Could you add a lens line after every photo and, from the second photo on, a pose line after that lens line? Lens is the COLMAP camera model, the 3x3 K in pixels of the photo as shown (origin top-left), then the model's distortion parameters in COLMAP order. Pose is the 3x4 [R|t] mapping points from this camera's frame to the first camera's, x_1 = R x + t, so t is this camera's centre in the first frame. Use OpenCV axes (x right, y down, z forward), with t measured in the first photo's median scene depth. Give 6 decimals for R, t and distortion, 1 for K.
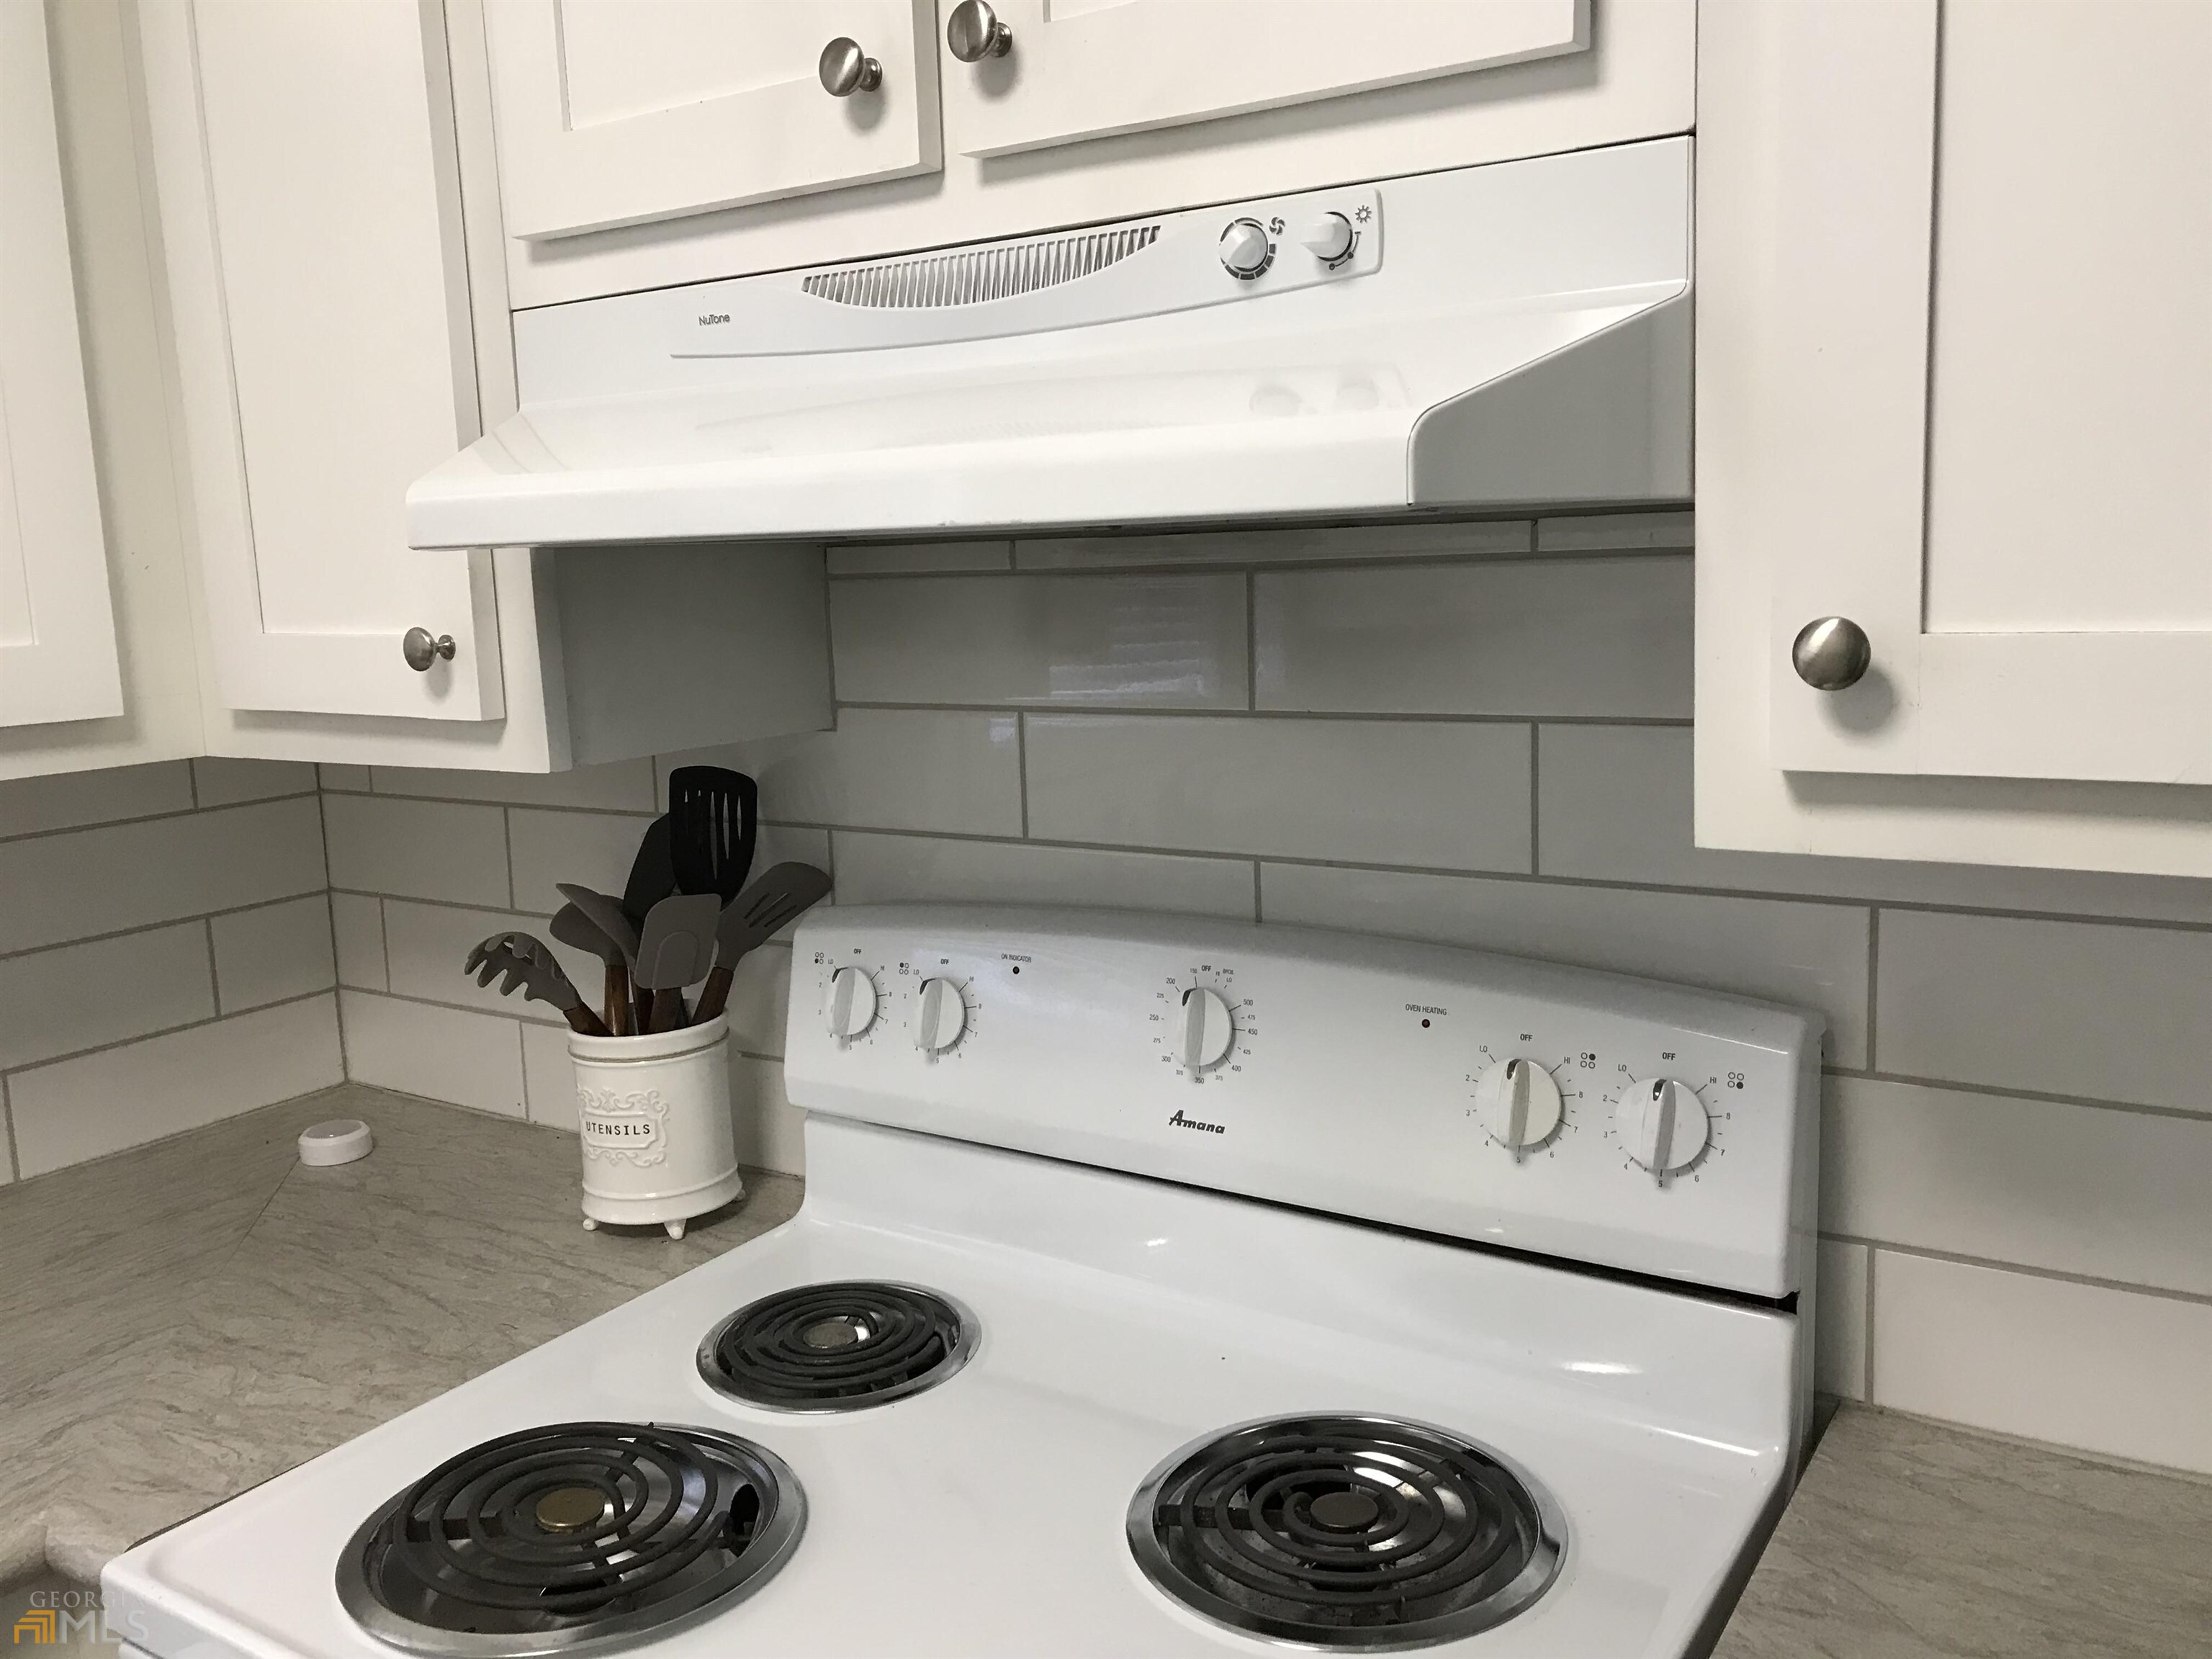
lens RADIAL K [[1797.2, 0, 1129.2], [0, 1797.2, 799.6], [0, 0, 1]] dist [0.033476, -0.037112]
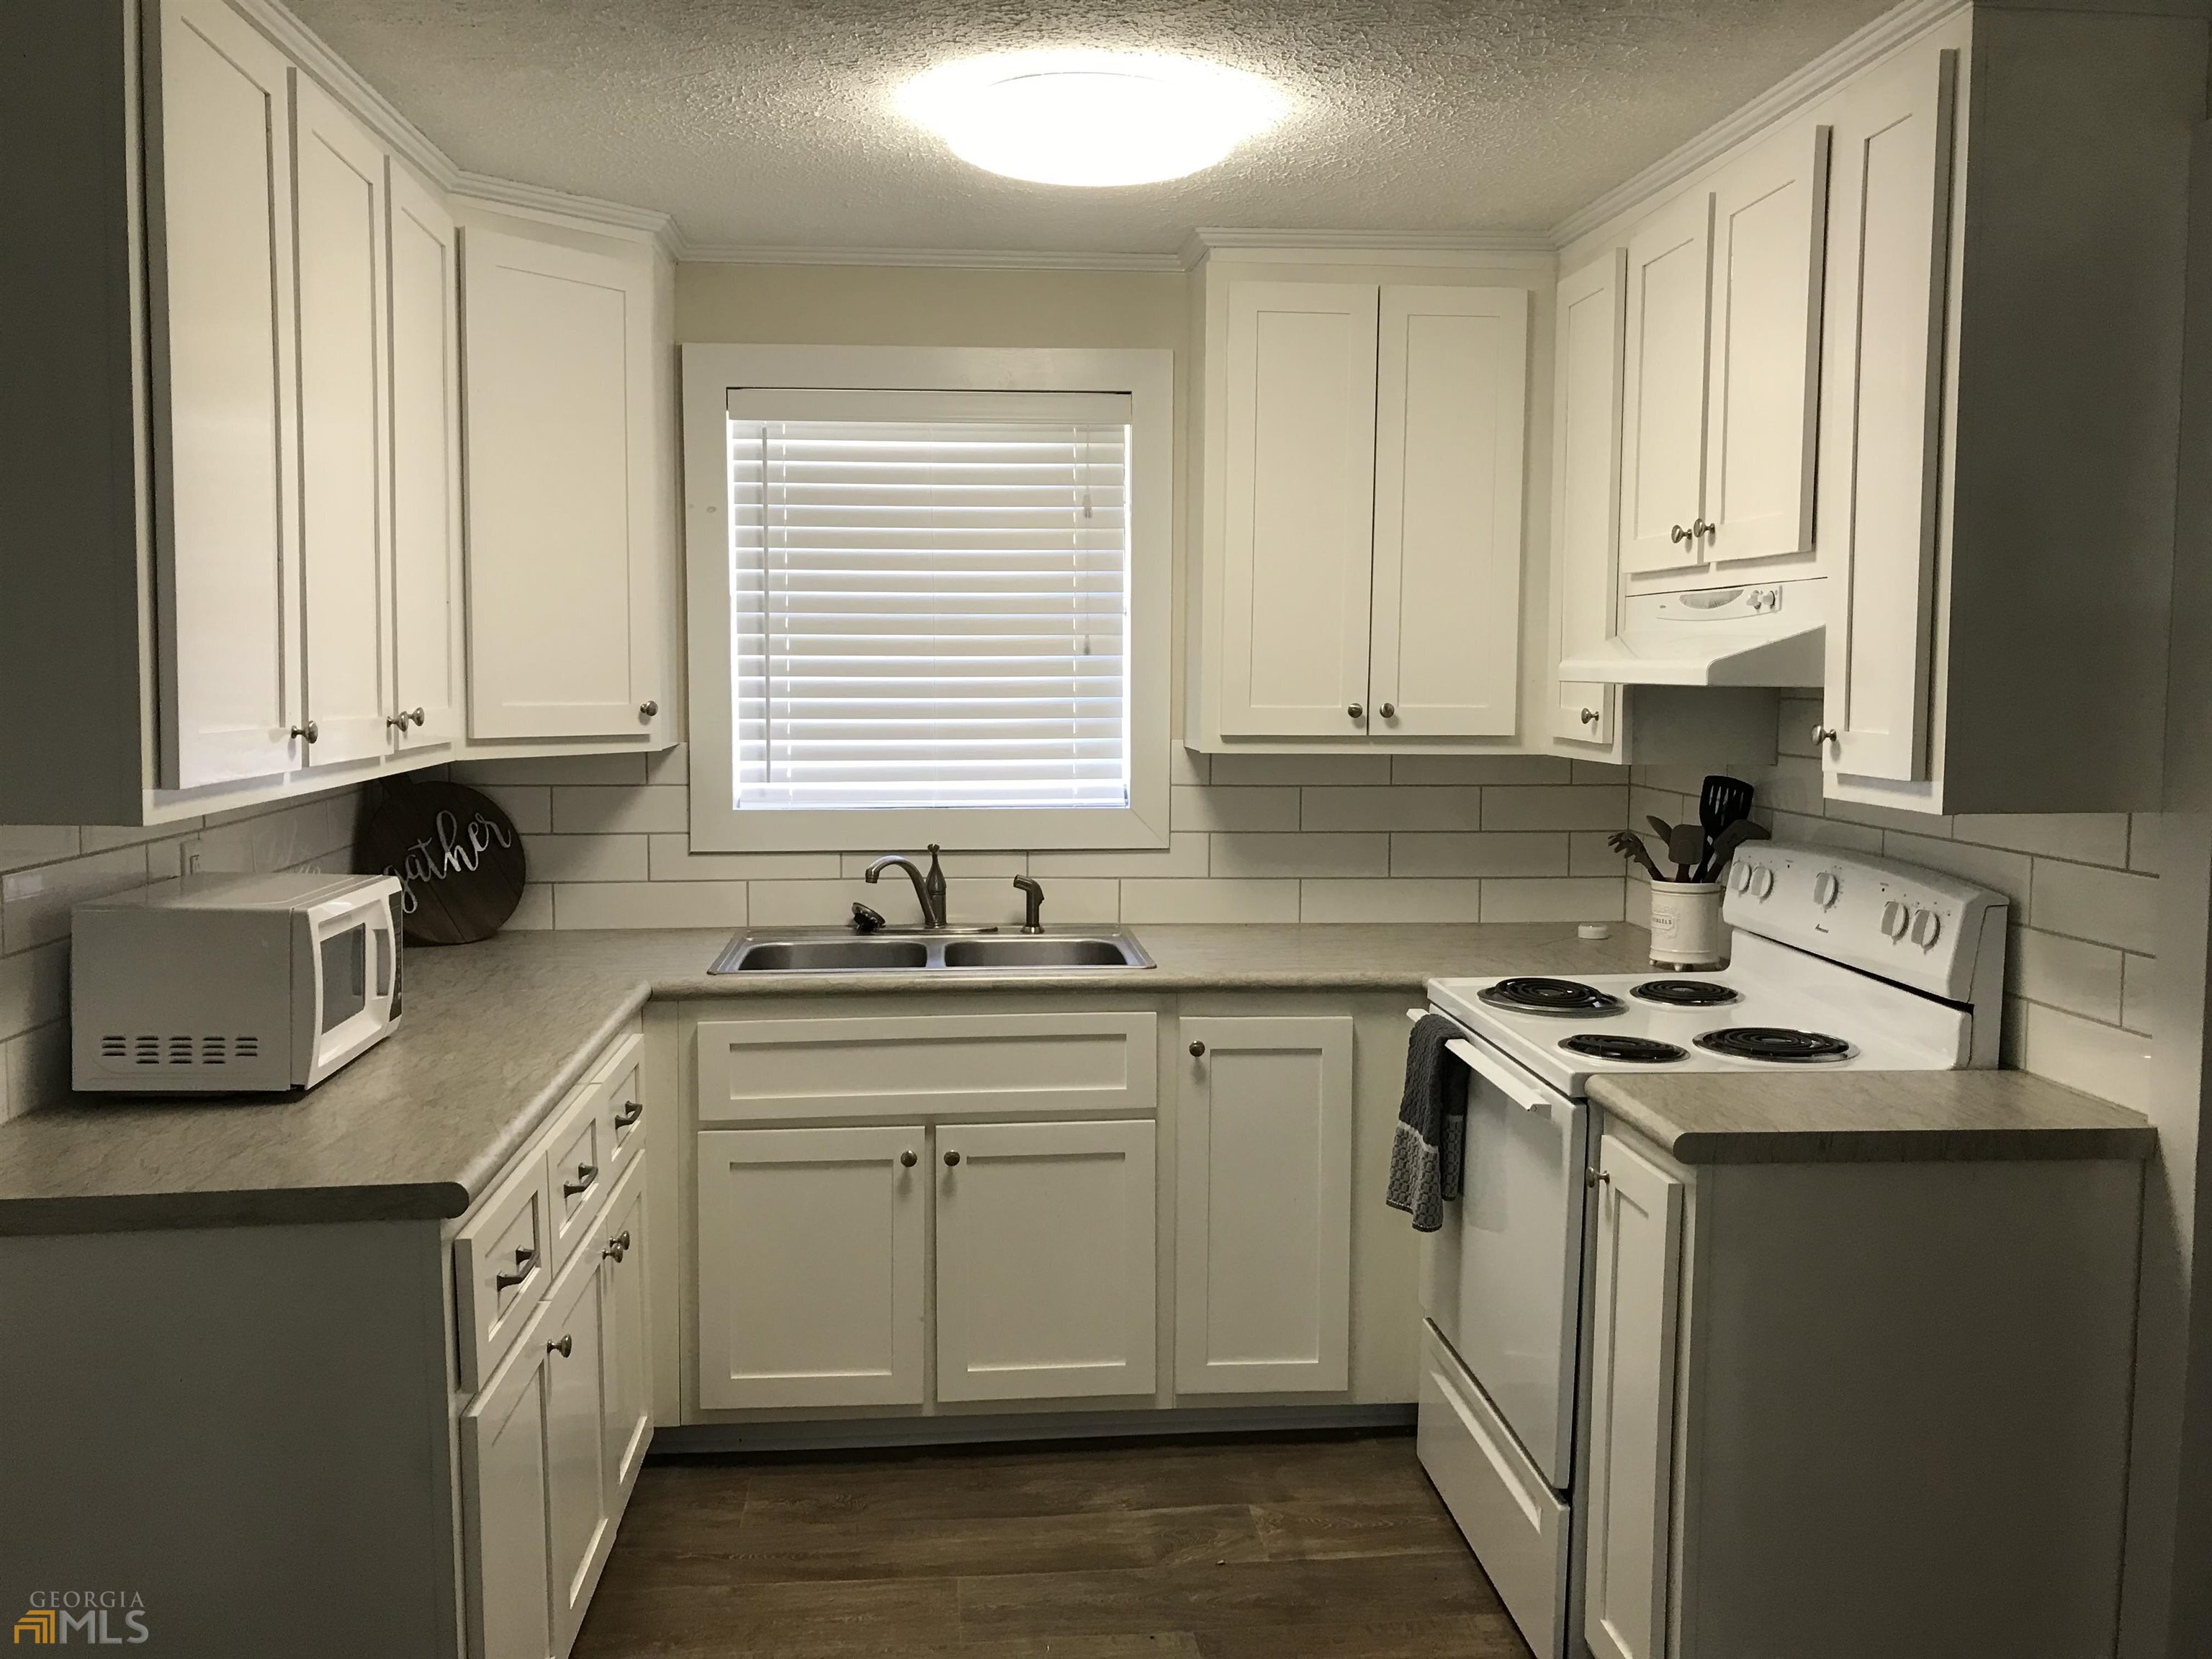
lens RADIAL K [[1797.2, 0, 1100.4], [0, 1797.2, 809.8], [0, 0, 1]] dist [0.033476, -0.037112]
pose [[0.606024, 0.100102, -0.789123, 1.507976], [-0.135939, 0.990489, 0.021248, 0.113093], [0.783745, 0.094396, 0.613868, -1.418727]]
